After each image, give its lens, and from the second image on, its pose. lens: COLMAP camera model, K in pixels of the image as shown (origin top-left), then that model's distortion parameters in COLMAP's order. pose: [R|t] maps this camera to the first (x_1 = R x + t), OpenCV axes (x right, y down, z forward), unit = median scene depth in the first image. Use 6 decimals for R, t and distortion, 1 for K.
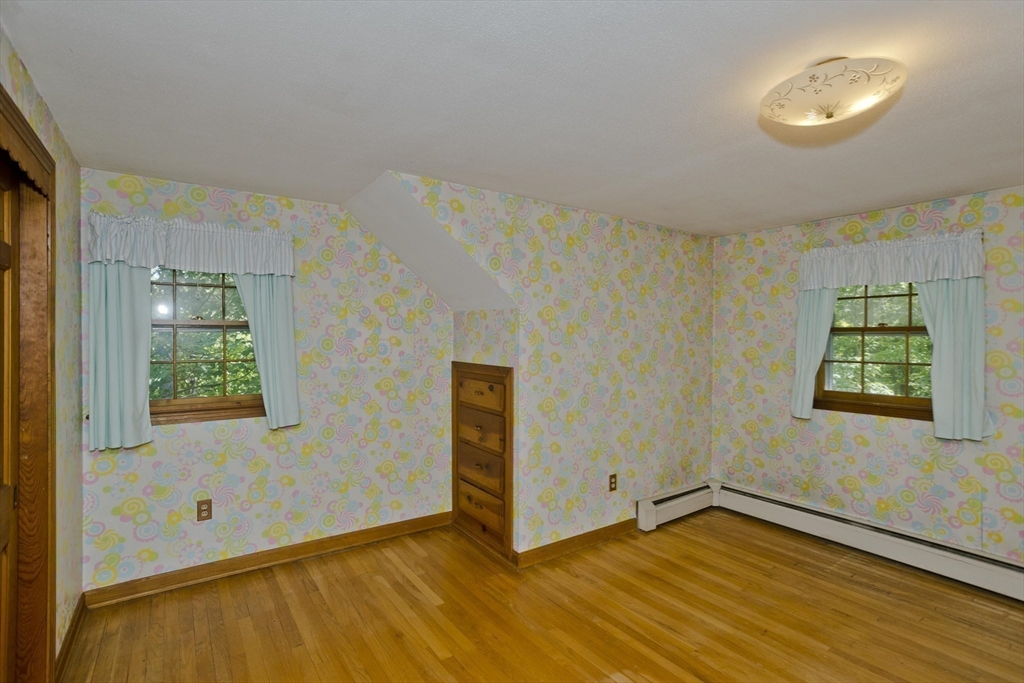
lens RADIAL K [[484.3, 0, 537.7], [0, 484.3, 342.7], [0, 0, 1]] dist [-0.058060, 0.030592]
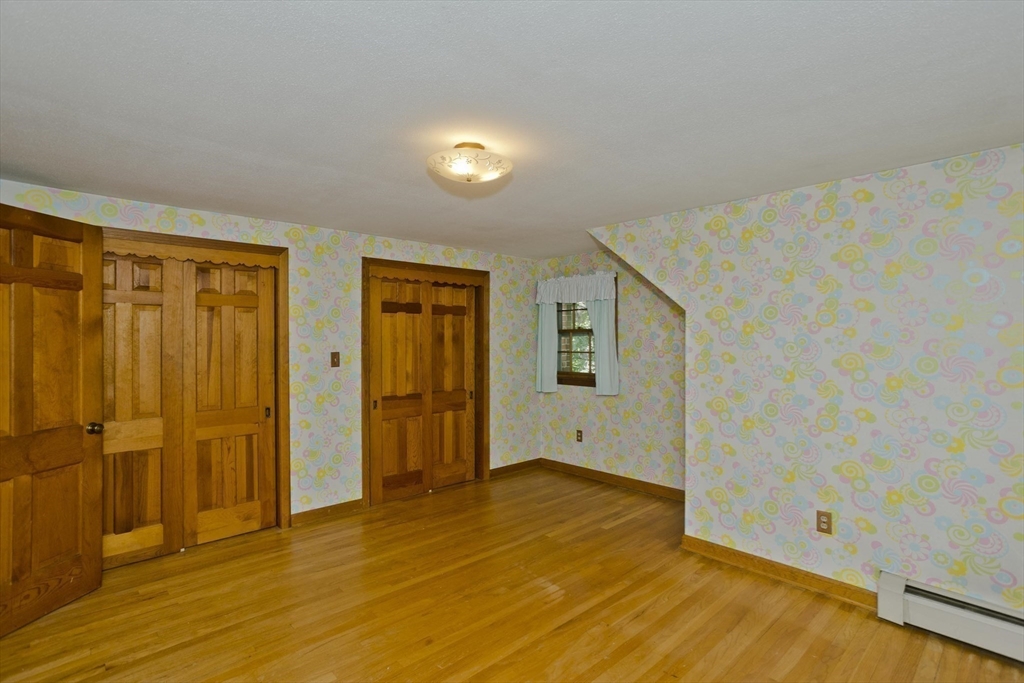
lens RADIAL K [[517.3, 0, 513.5], [0, 517.3, 338.0], [0, 0, 1]] dist [-0.066045, 0.040056]
pose [[0.119394, -0.006837, -0.992823, 1.066228], [-0.009770, 0.999920, -0.008060, 0.003172], [0.992799, 0.010662, 0.119318, 0.464657]]
